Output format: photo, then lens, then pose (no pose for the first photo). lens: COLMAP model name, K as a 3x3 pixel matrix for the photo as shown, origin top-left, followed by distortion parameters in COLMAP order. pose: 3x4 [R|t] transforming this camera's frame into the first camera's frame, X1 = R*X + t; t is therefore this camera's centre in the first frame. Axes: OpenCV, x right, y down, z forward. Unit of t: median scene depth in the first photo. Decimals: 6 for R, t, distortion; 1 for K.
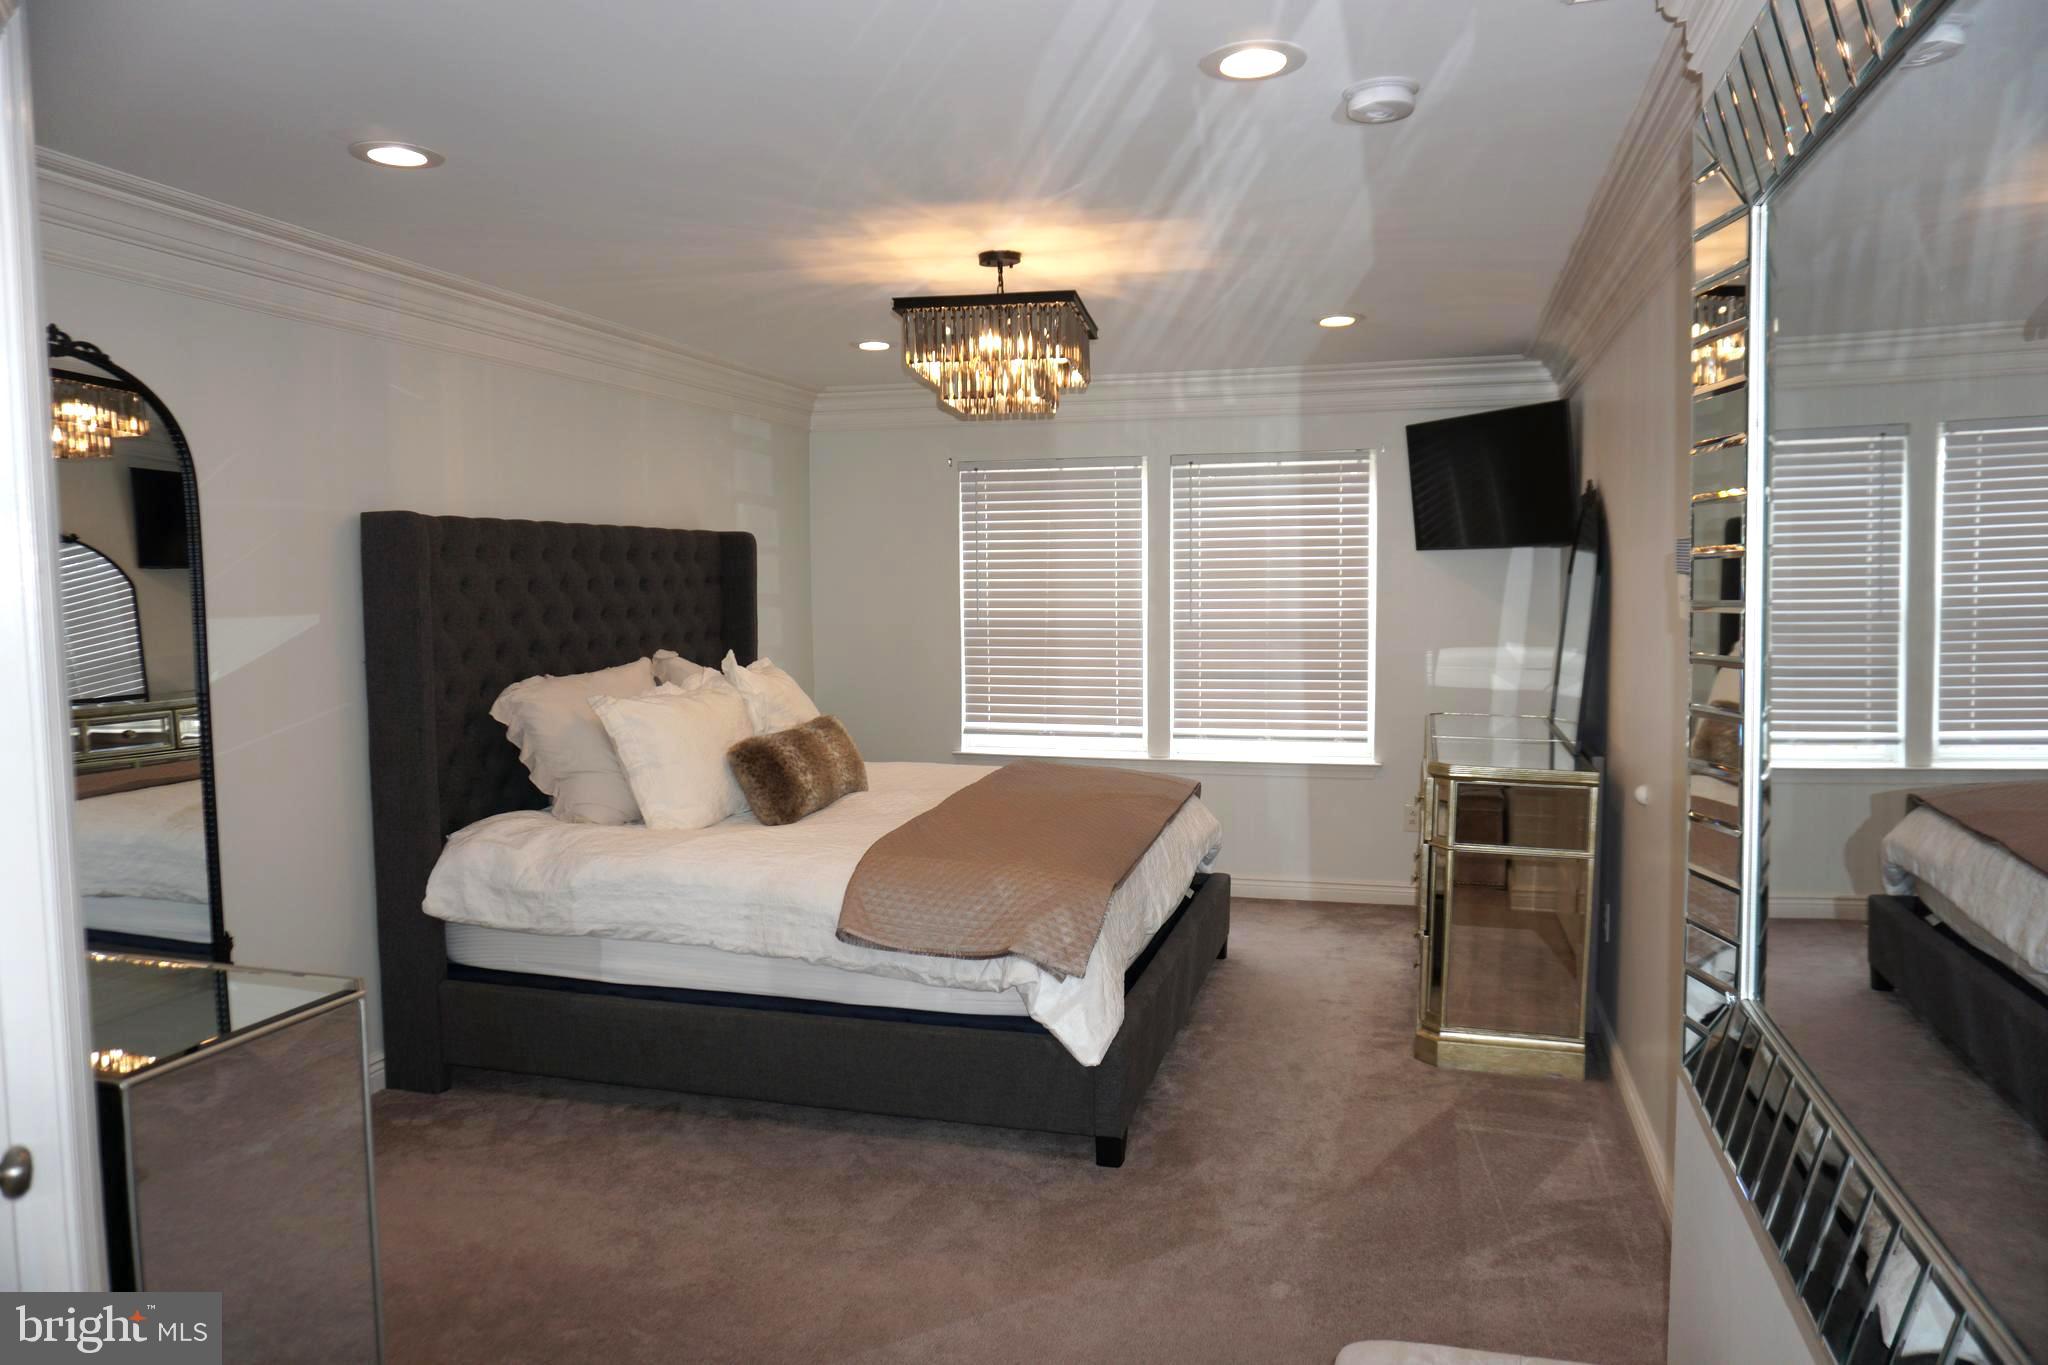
lens RADIAL K [[1374.0, 0, 1024.0], [0, 1374.0, 682.5], [0, 0, 1]] dist [-0.053068, 0.033916]
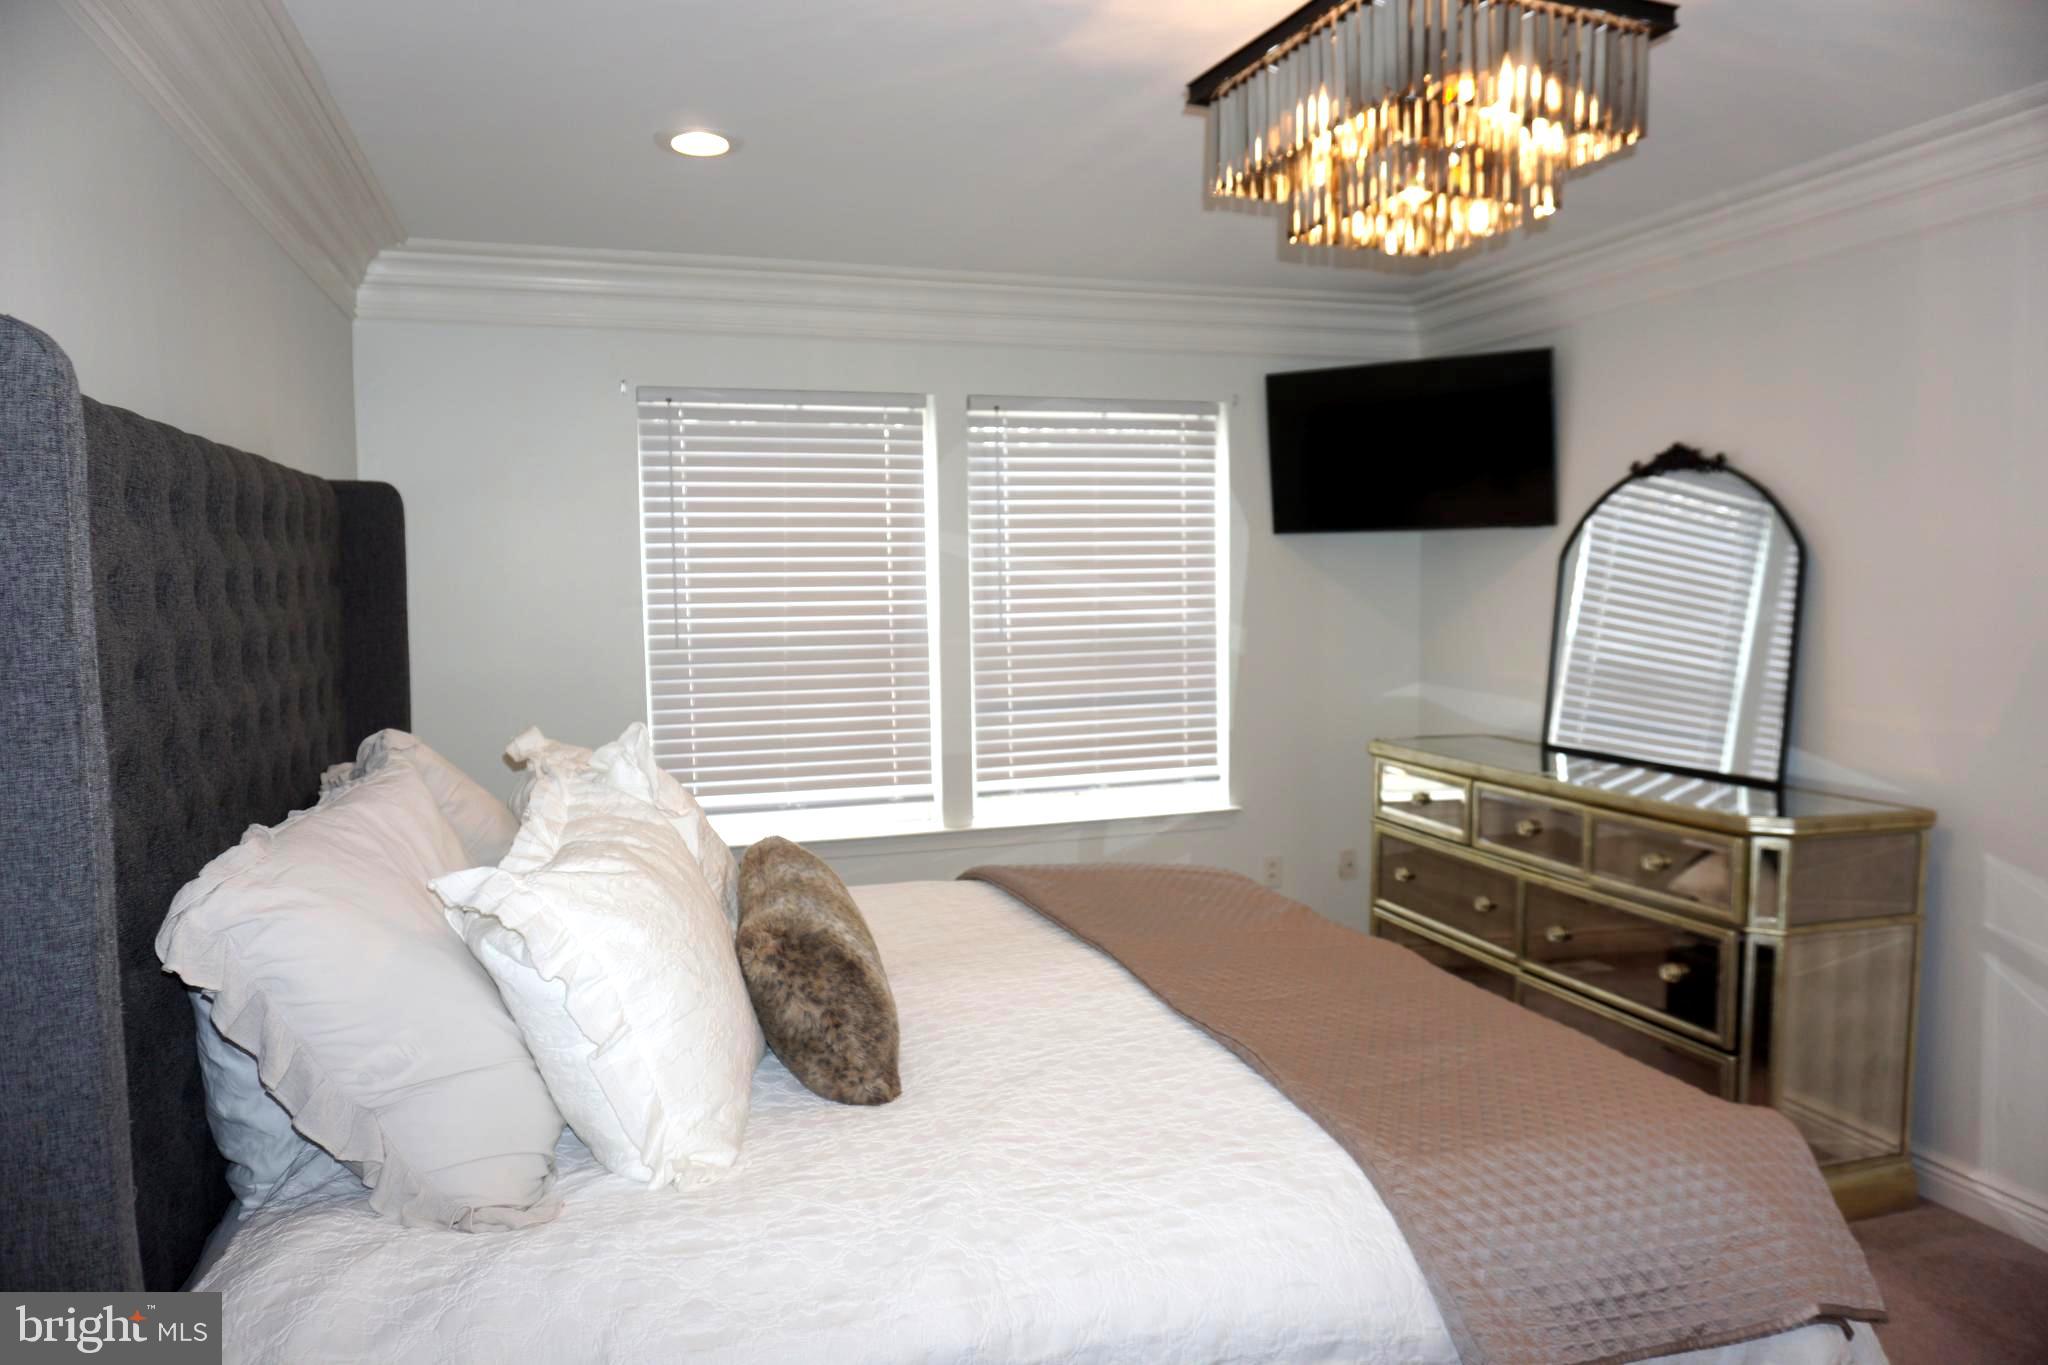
lens RADIAL K [[1374.0, 0, 1024.0], [0, 1374.0, 682.5], [0, 0, 1]] dist [-0.053068, 0.033916]
pose [[0.824052, -0.048157, 0.564463, -0.272206], [0.047919, 0.998735, 0.015251, -0.028517], [-0.564483, 0.014480, 0.825318, 0.409195]]
